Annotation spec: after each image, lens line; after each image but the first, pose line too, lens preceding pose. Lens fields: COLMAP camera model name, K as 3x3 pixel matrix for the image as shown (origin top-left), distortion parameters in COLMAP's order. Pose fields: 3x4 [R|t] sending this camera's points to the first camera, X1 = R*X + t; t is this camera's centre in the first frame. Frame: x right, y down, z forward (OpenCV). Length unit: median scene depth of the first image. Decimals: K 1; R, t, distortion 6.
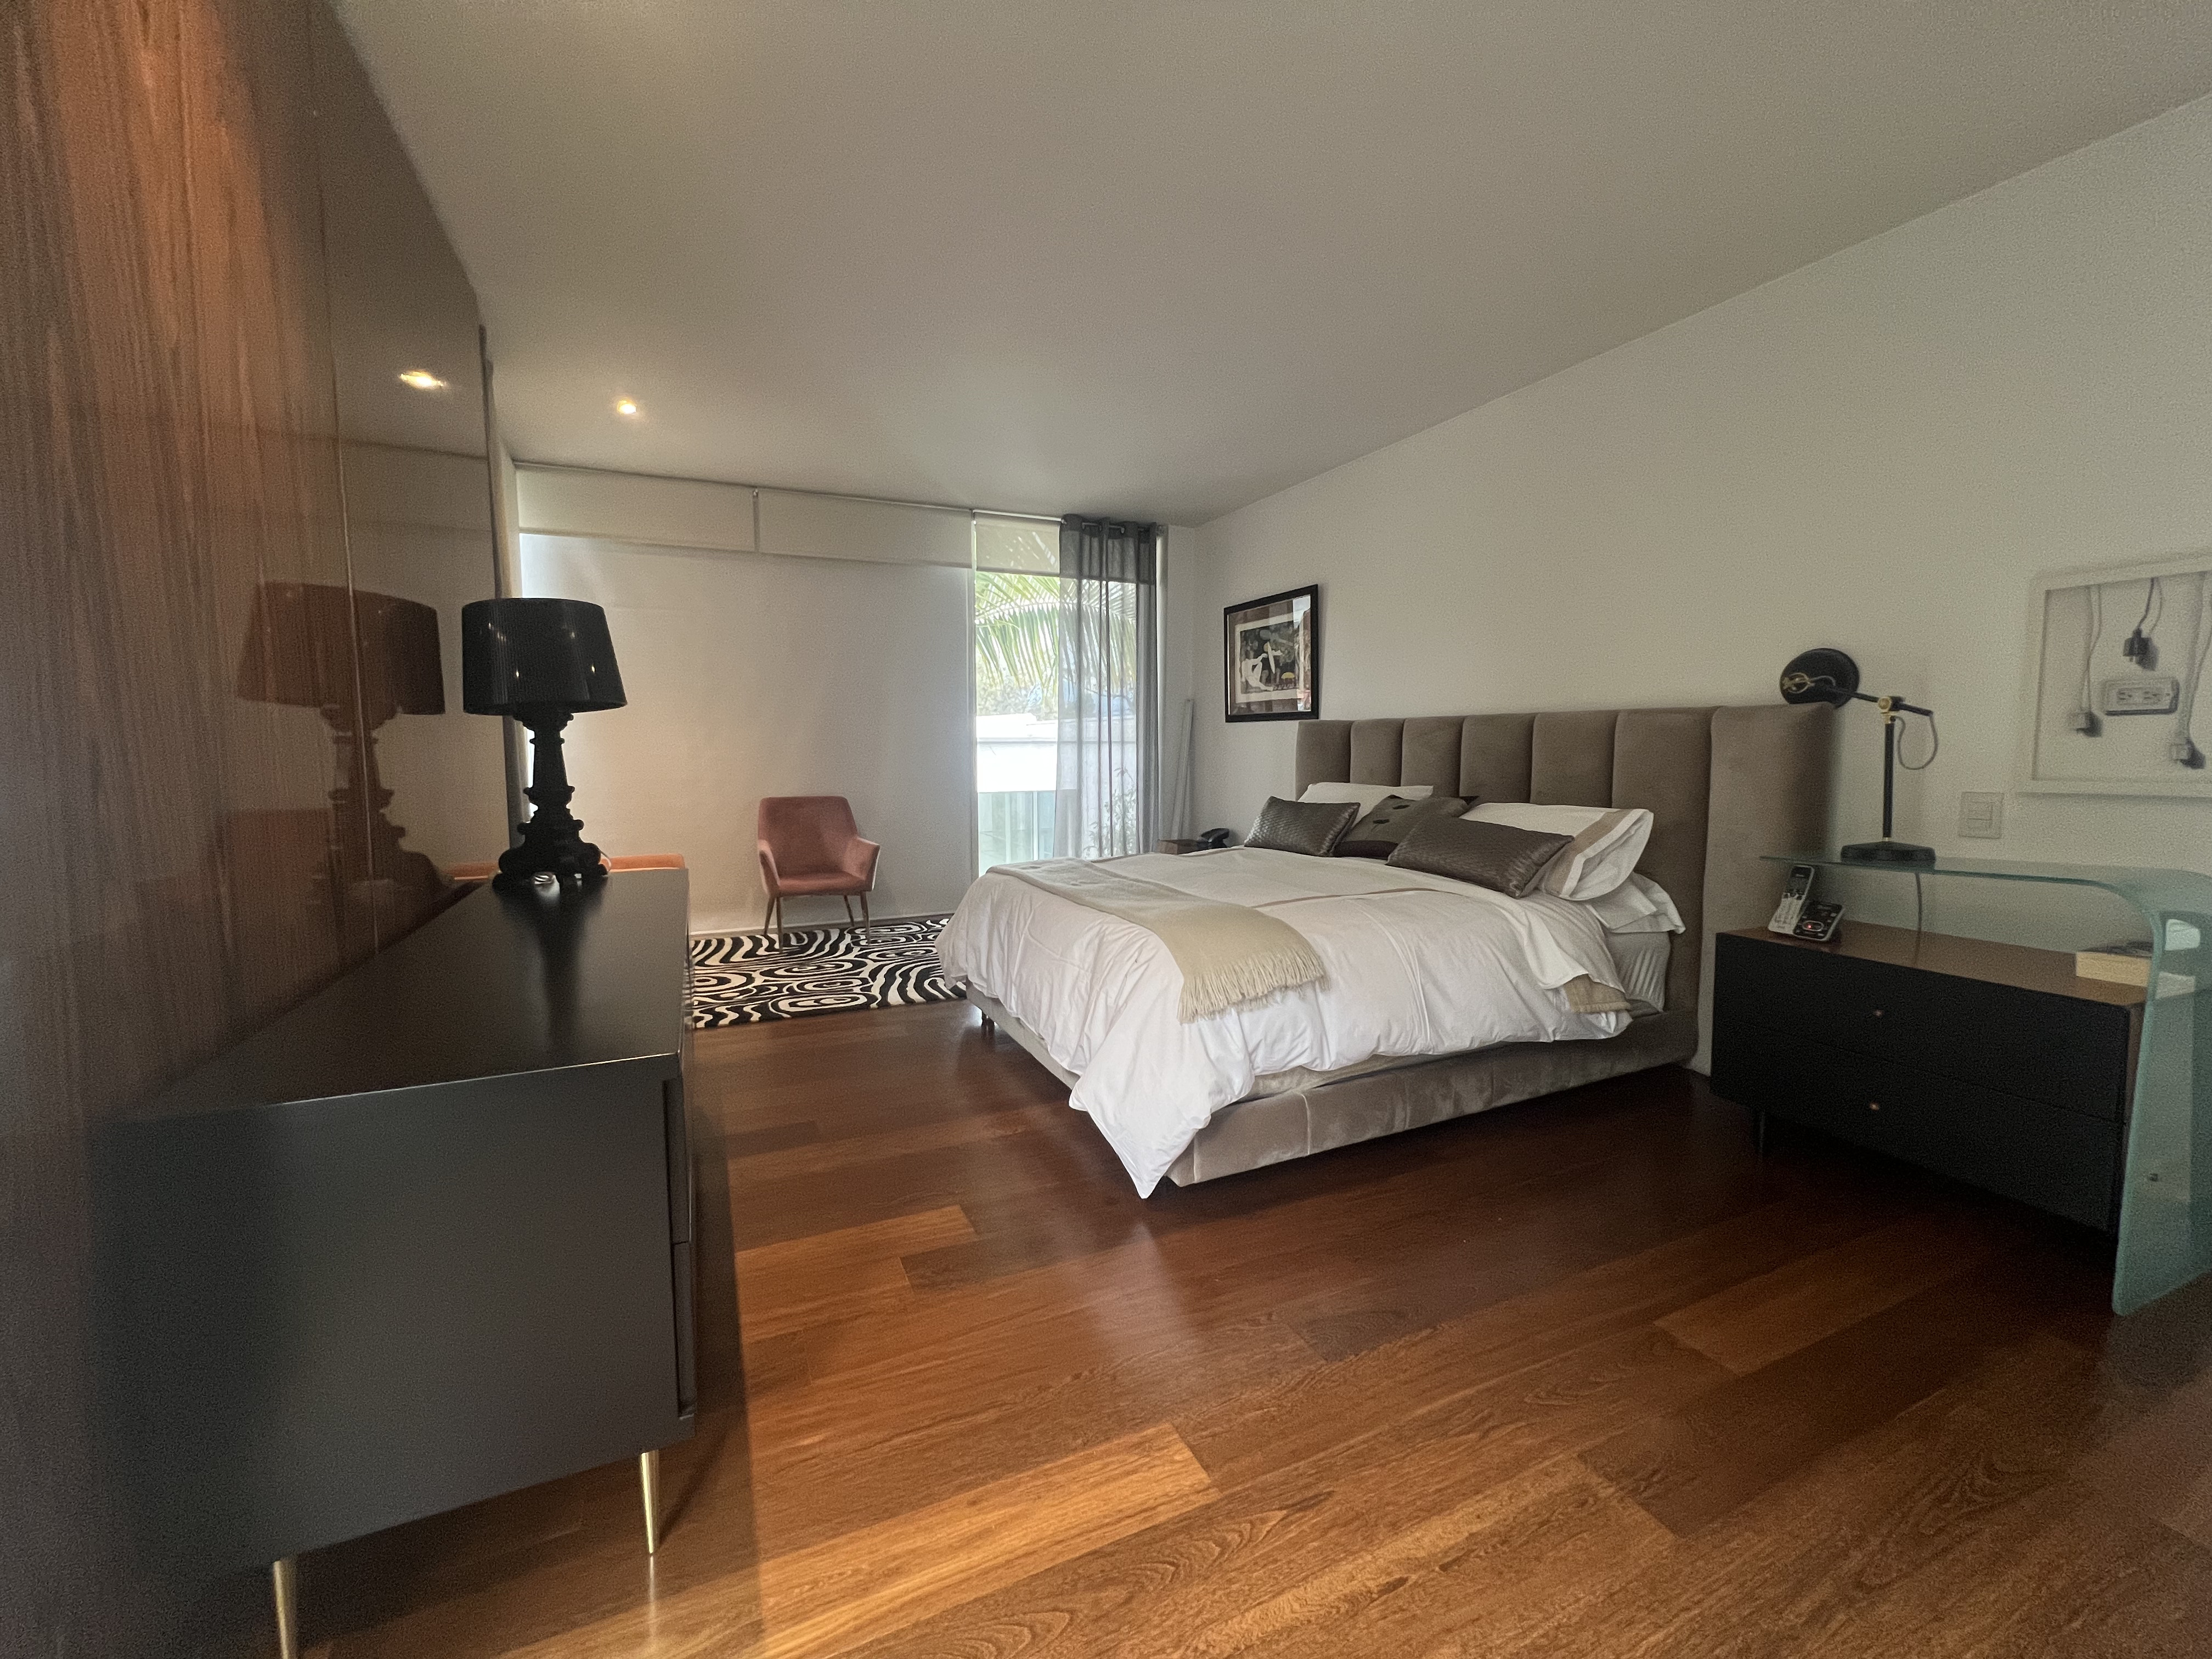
lens RADIAL K [[891.4, 0, 1106.0], [0, 891.4, 829.5], [0, 0, 1]] dist [-0.000816, -0.000064]
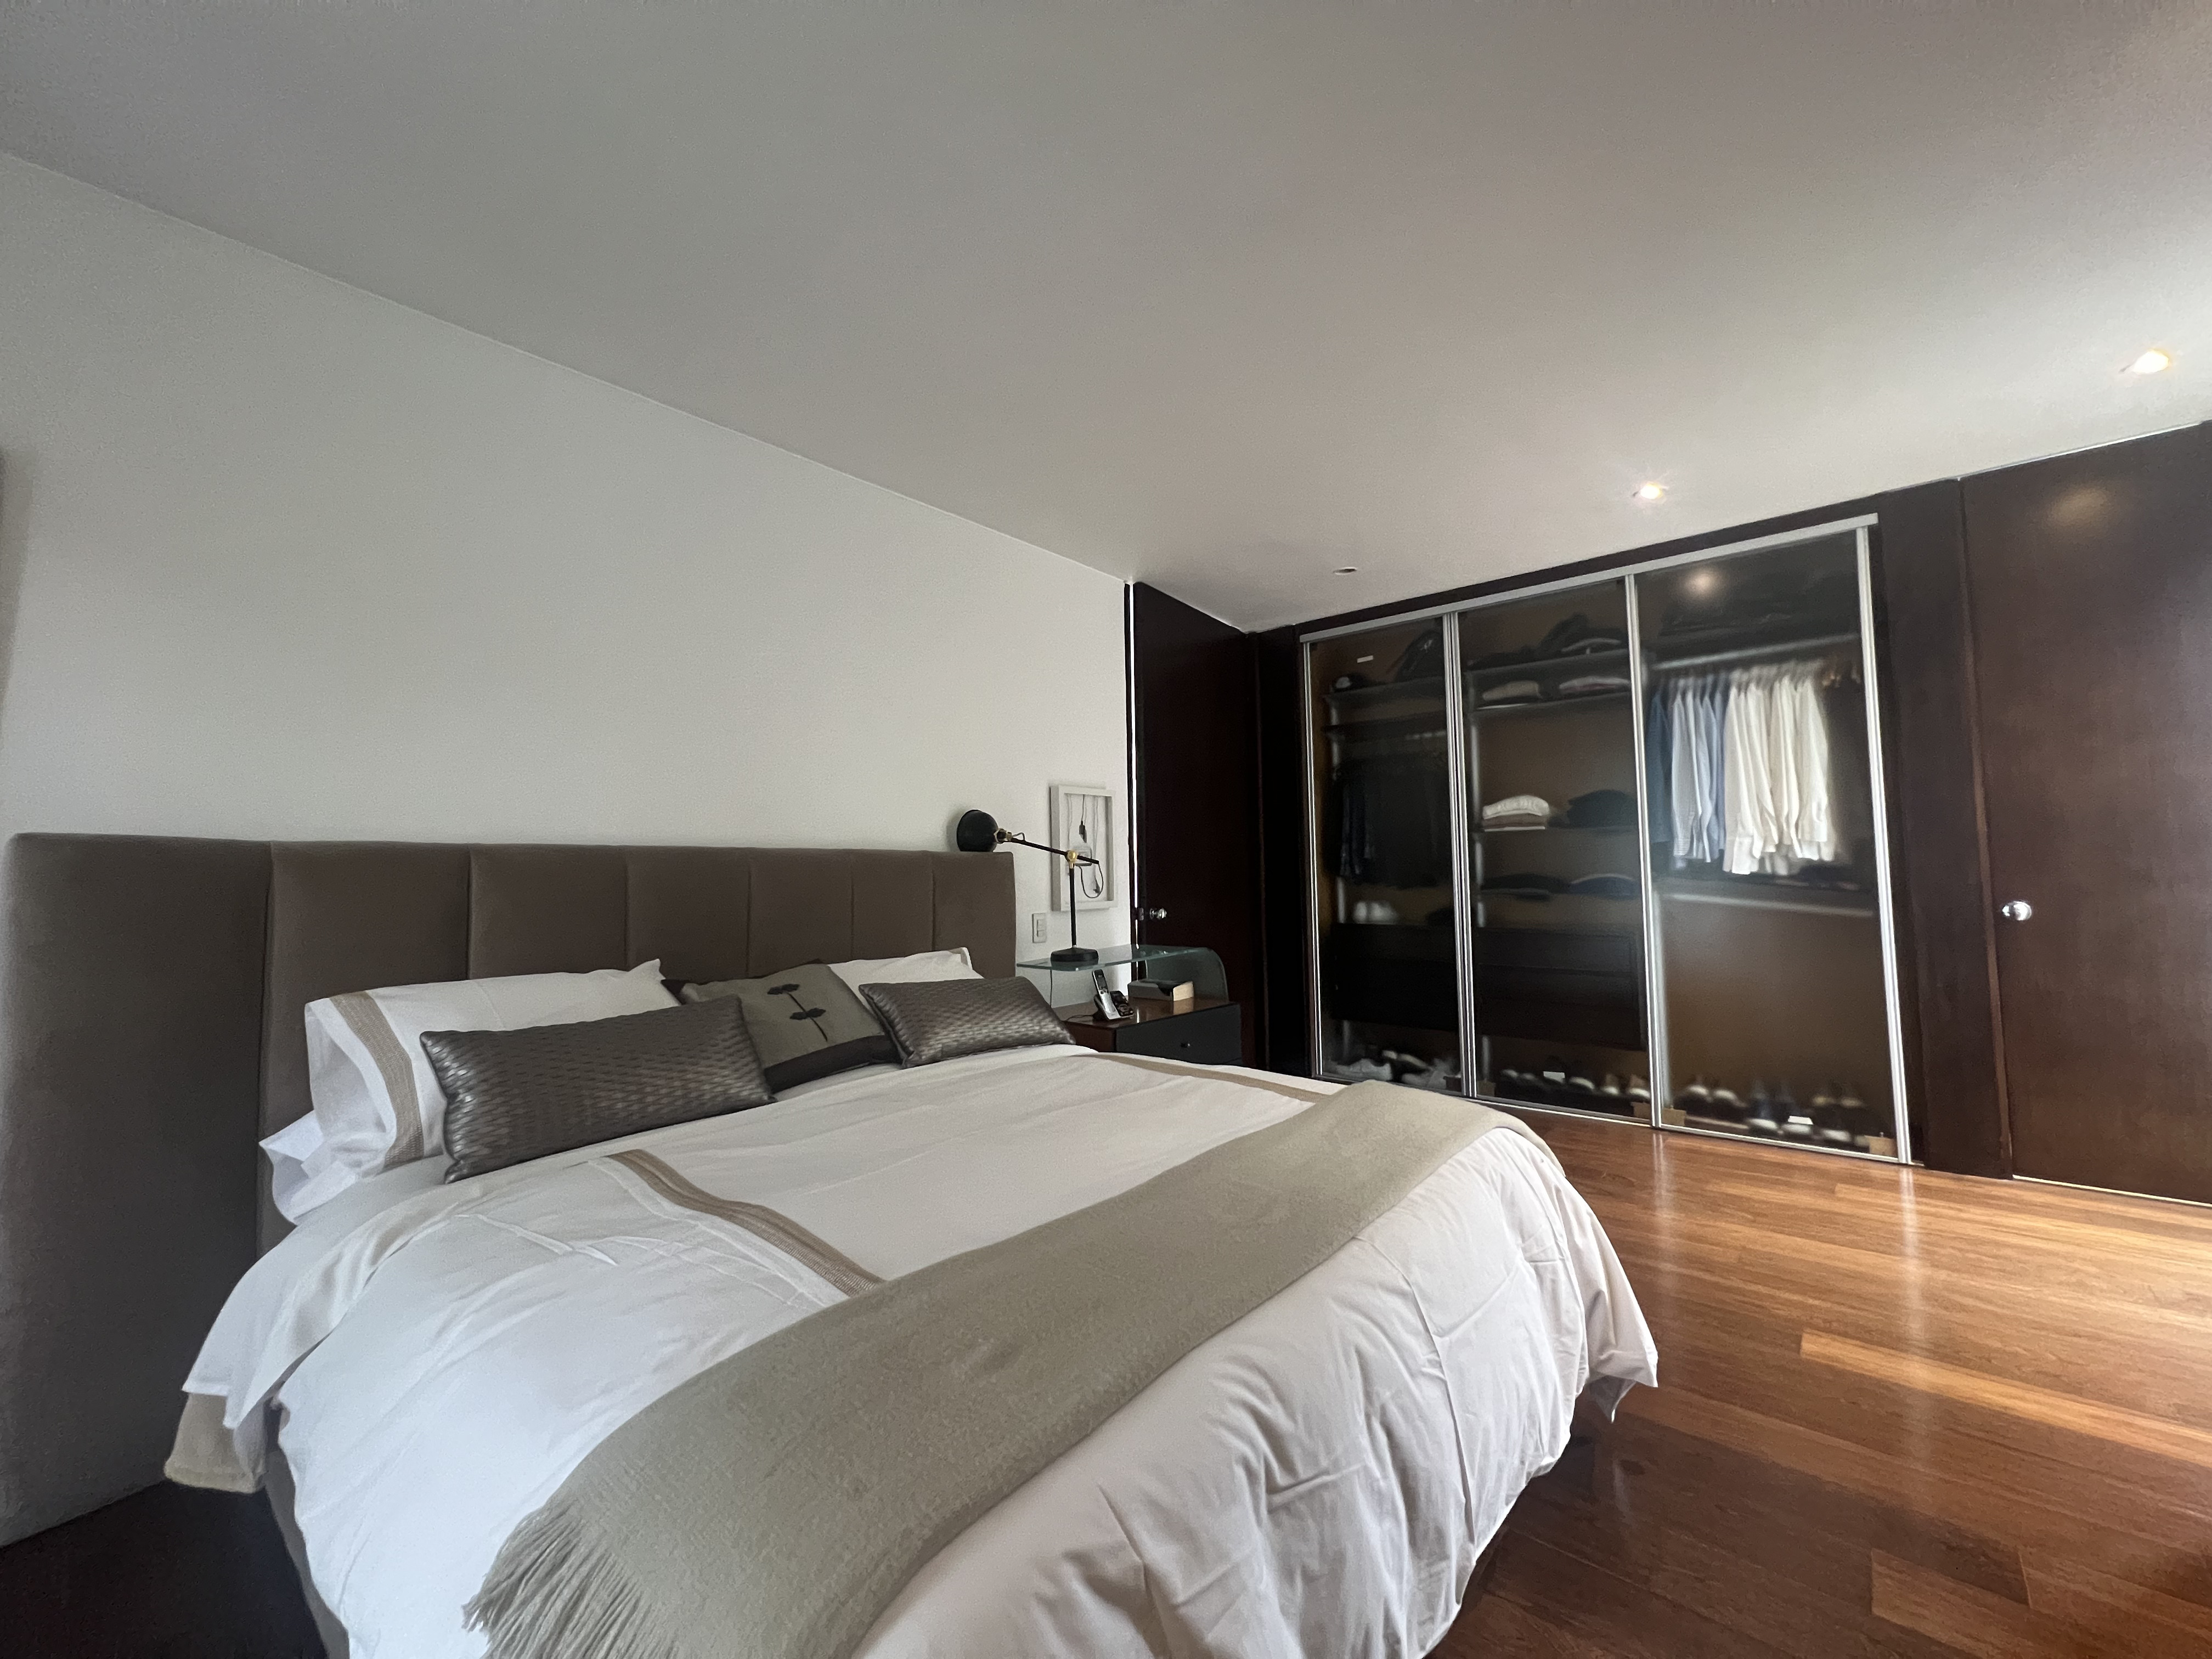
lens RADIAL K [[900.2, 0, 1106.0], [0, 900.2, 829.5], [0, 0, 1]] dist [0.002329, 0.000299]
pose [[-0.420203, 0.061206, 0.905364, -0.502968], [0.098700, 0.994886, -0.021449, -0.145576], [-0.902047, 0.080346, -0.424095, 1.581840]]
